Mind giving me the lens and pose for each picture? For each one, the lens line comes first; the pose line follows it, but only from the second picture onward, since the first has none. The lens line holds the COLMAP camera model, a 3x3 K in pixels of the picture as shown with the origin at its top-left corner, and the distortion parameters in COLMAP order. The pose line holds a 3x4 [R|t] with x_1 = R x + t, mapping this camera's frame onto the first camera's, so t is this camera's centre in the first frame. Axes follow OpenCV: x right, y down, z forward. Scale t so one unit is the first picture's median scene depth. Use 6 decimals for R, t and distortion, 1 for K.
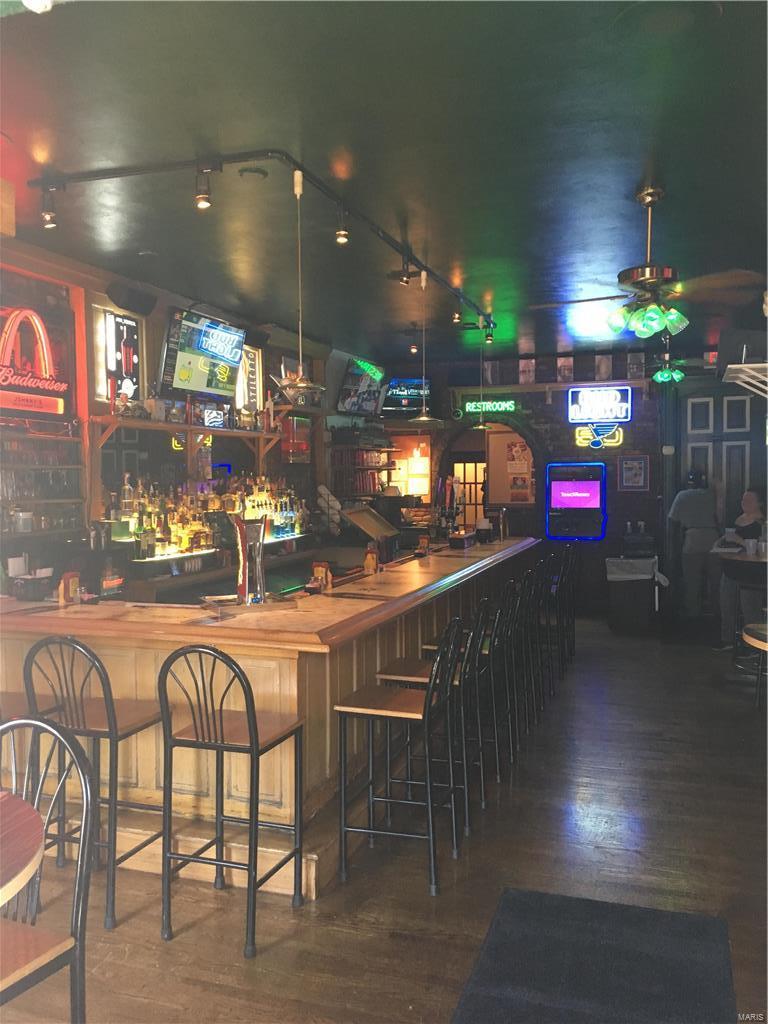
lens RADIAL K [[870.7, 0, 390.2], [0, 870.7, 510.5], [0, 0, 1]] dist [0.053780, -0.028707]
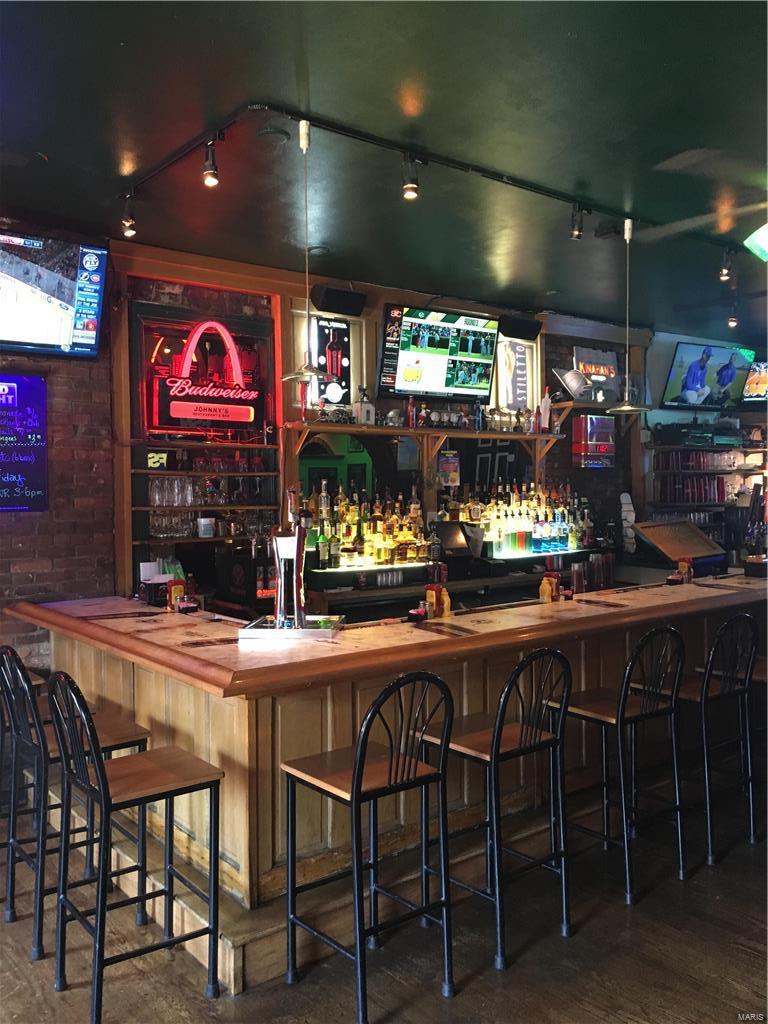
lens RADIAL K [[870.7, 0, 382.7], [0, 870.7, 512.4], [0, 0, 1]] dist [0.053780, -0.028707]
pose [[0.840285, 0.016945, -0.541880, 0.270402], [-0.019730, 0.999805, 0.000669, -0.008287], [0.541785, 0.010129, 0.840456, 0.214882]]
